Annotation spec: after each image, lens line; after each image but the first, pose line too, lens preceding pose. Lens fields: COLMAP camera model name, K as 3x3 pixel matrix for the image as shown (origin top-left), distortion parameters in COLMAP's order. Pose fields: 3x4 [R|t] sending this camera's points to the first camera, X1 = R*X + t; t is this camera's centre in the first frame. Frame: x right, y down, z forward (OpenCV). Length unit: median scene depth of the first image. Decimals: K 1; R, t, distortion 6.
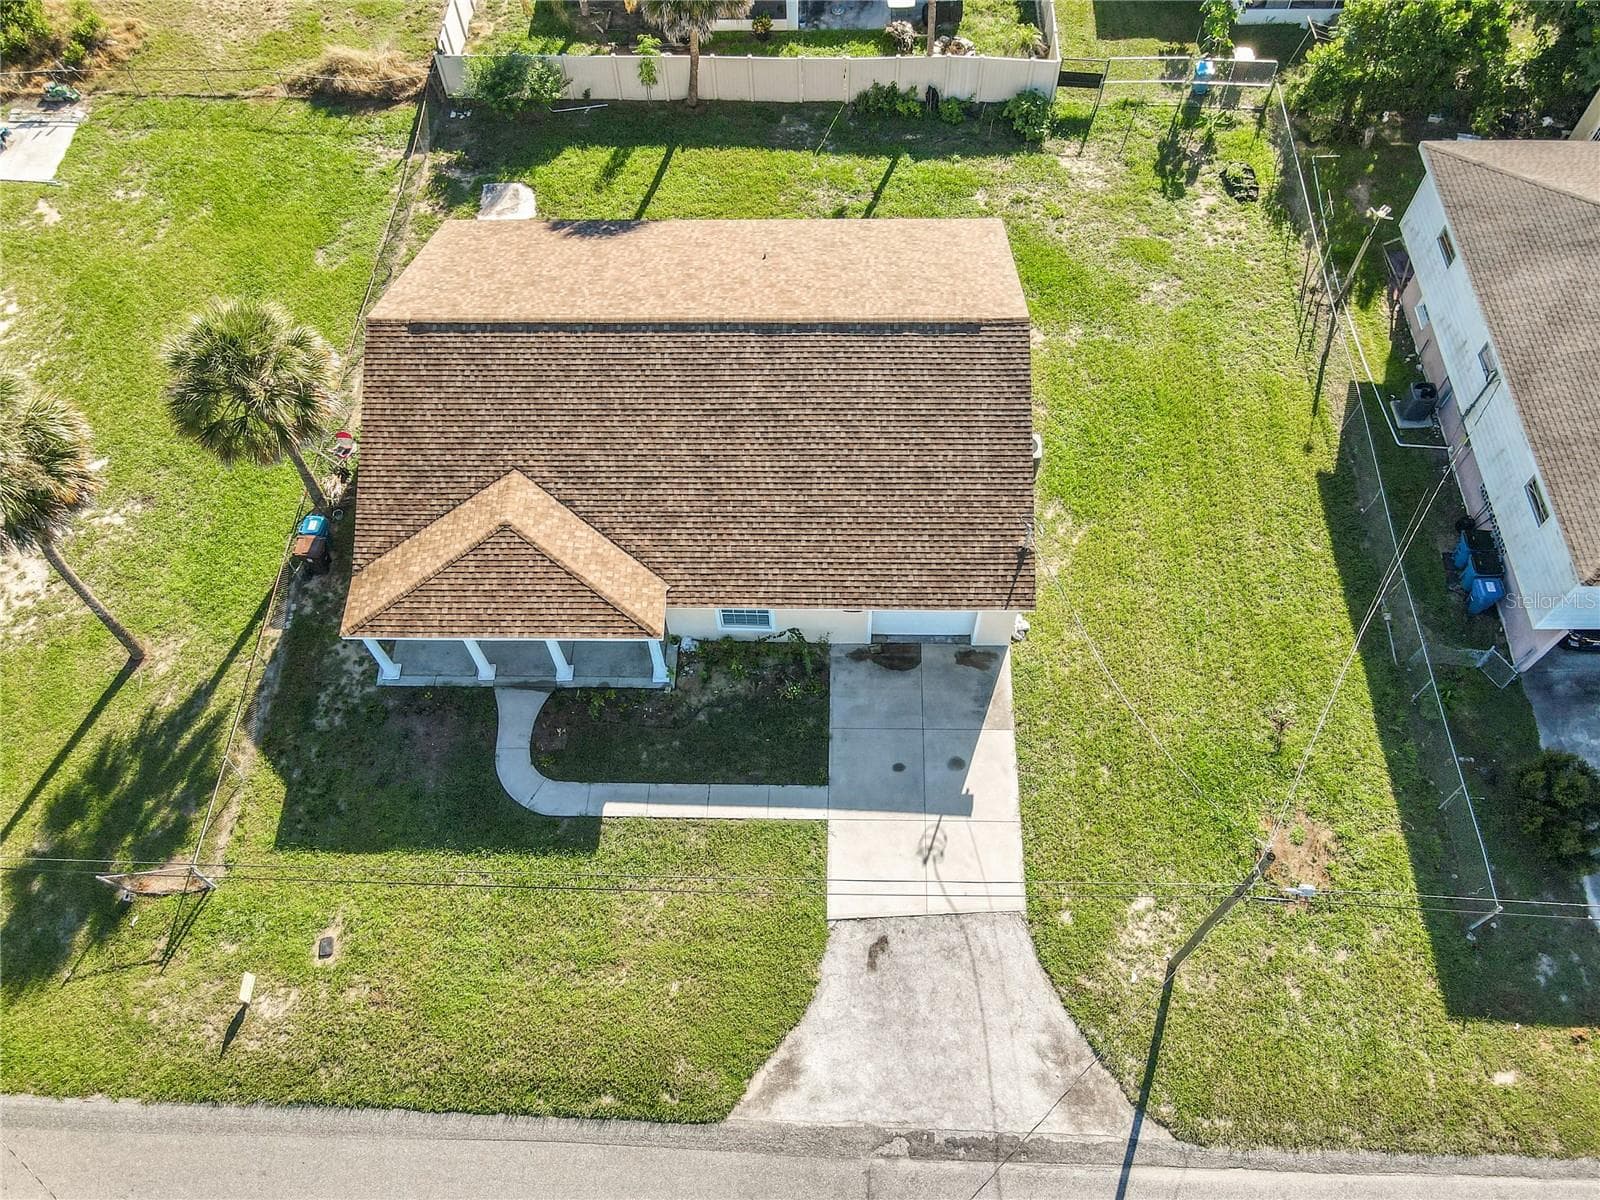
lens RADIAL K [[1179.2, 0, 794.9], [0, 1179.2, 617.2], [0, 0, 1]] dist [0.010055, 0.005726]
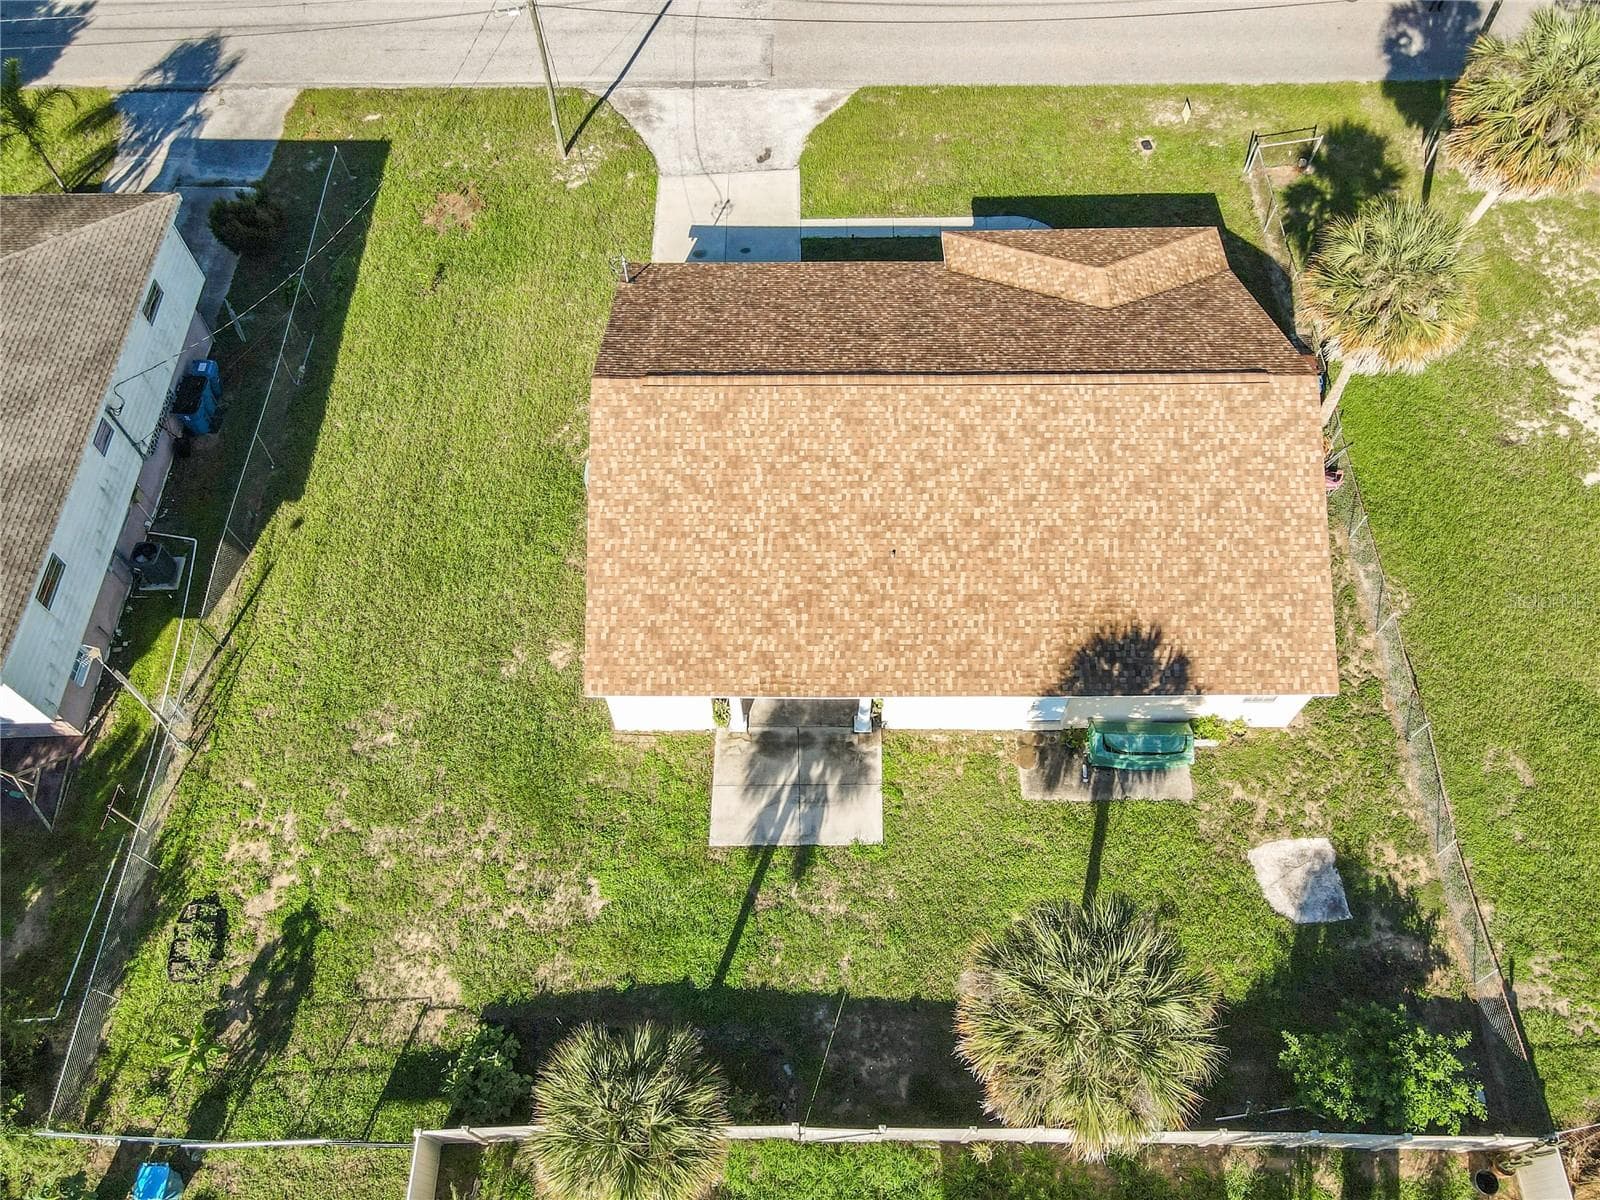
lens RADIAL K [[1179.2, 0, 806.1], [0, 1179.2, 609.1], [0, 0, 1]] dist [0.010055, 0.005726]
pose [[-0.998918, 0.046379, 0.003436, 0.036256], [-0.019829, -0.491590, 0.870601, -1.144848], [0.042067, 0.869591, 0.491977, 0.704896]]
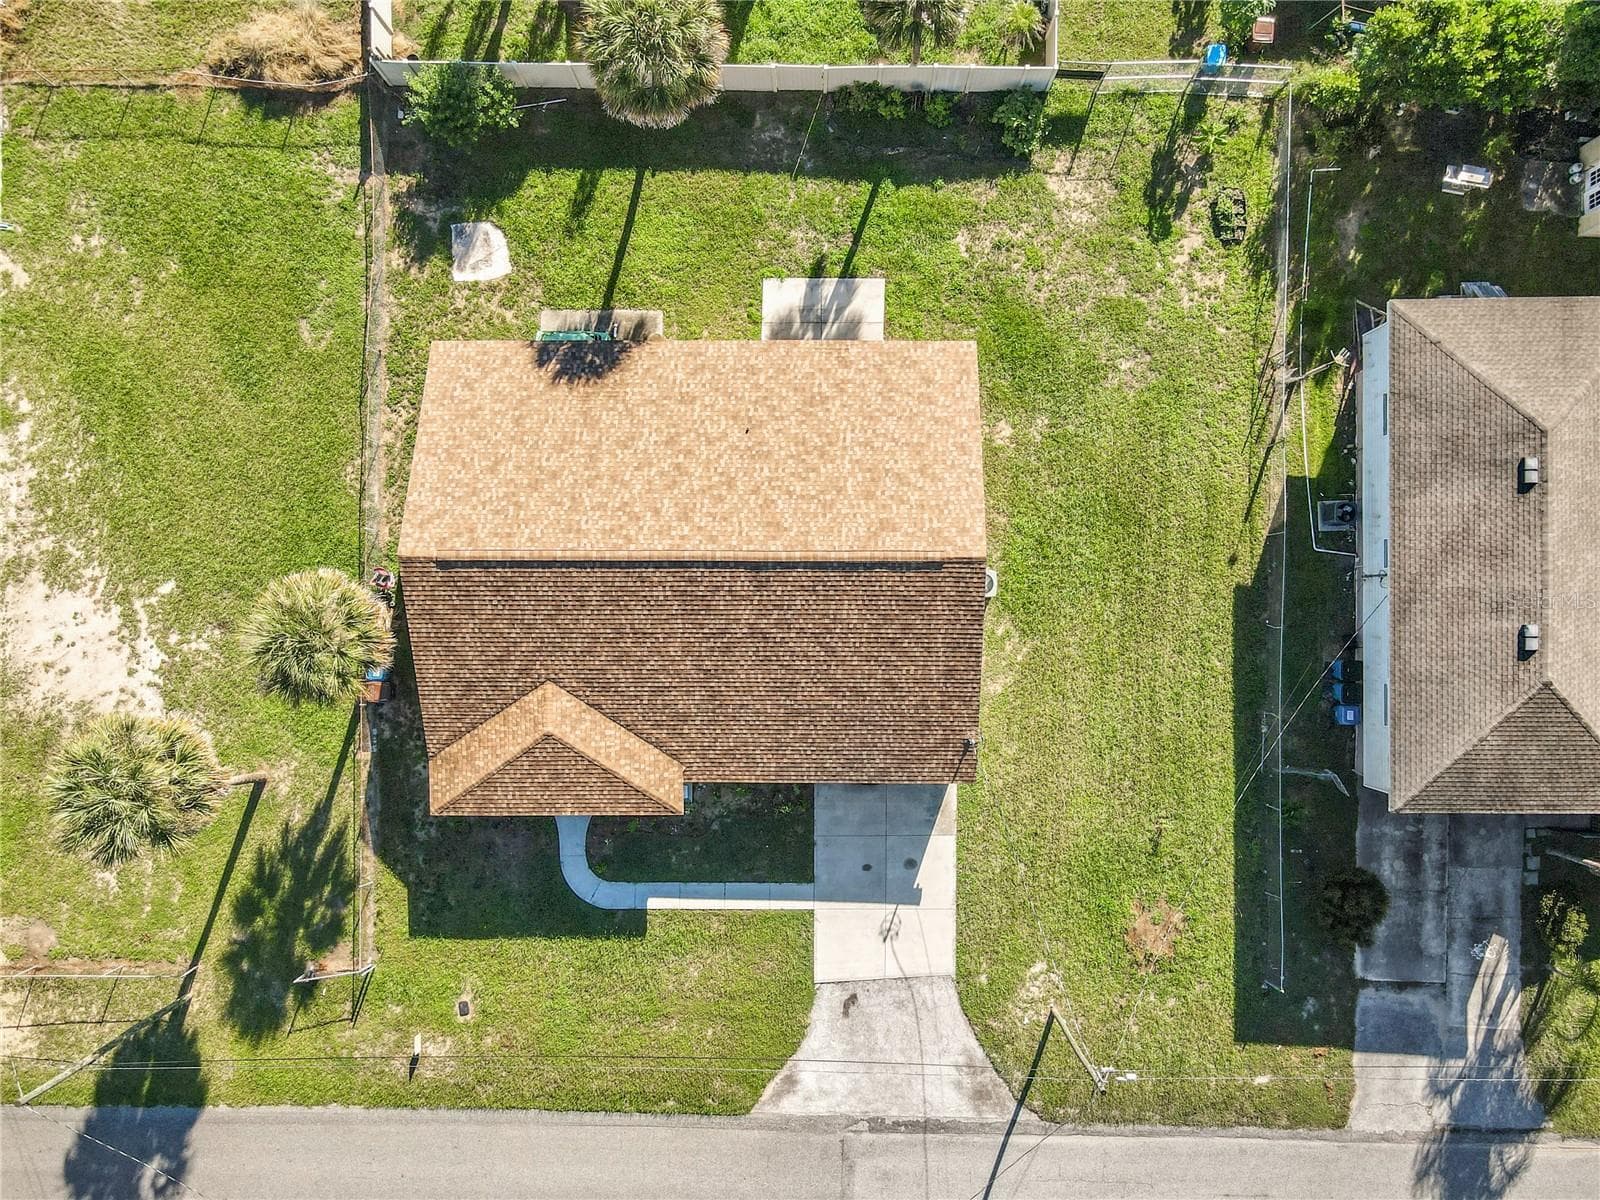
lens RADIAL K [[1179.2, 0, 795.9], [0, 1179.2, 617.4], [0, 0, 1]] dist [0.010055, 0.005726]
pose [[0.999682, -0.025197, 0.001168, 0.013530], [0.021240, 0.865872, 0.499814, -0.768337], [-0.013606, -0.499630, 0.866132, -0.005380]]
